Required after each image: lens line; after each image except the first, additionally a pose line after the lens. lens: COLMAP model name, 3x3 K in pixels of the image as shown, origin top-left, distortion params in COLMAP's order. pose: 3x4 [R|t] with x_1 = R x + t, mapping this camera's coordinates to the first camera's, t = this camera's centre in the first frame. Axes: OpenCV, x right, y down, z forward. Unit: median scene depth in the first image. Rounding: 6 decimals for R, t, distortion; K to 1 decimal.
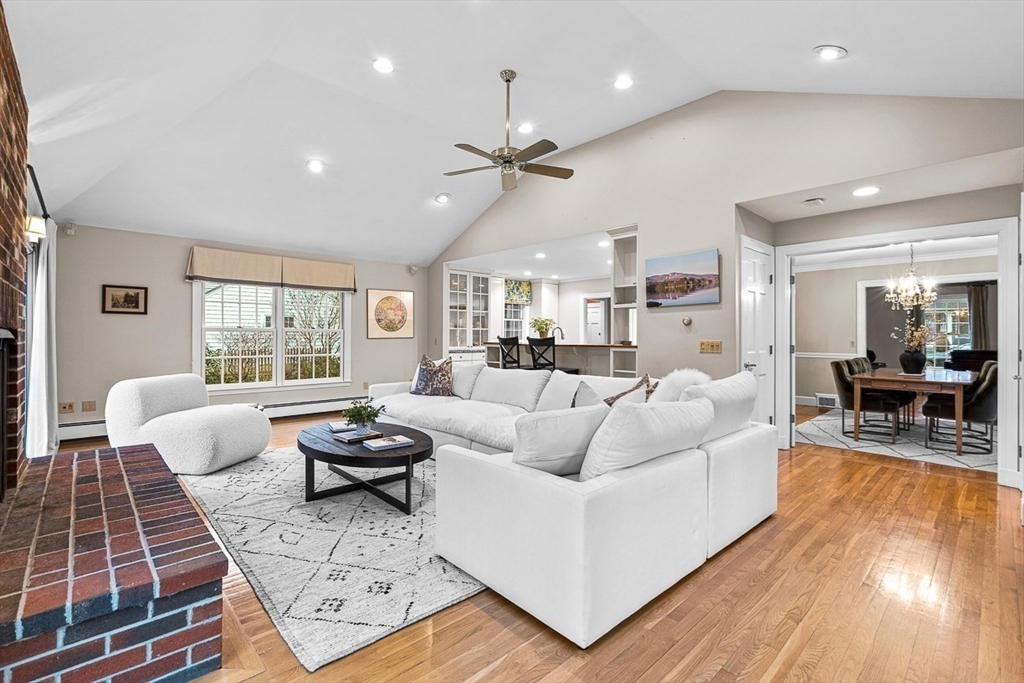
lens RADIAL K [[453.3, 0, 512.0], [0, 453.3, 341.5], [0, 0, 1]] dist [-0.000366, 0.000489]
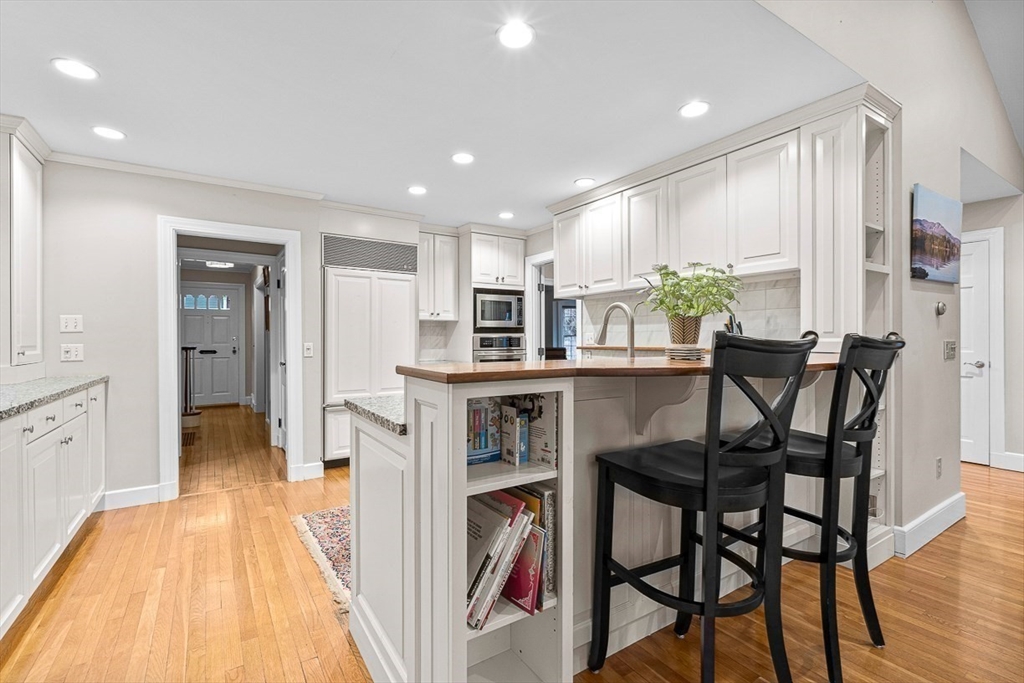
lens RADIAL K [[463.4, 0, 512.0], [0, 463.4, 341.5], [0, 0, 1]] dist [0.000149, -0.000218]
pose [[0.173293, -0.005872, 0.984853, -0.347276], [0.017779, 0.999838, 0.002833, -0.014316], [-0.984710, 0.017019, 0.173370, 1.581226]]
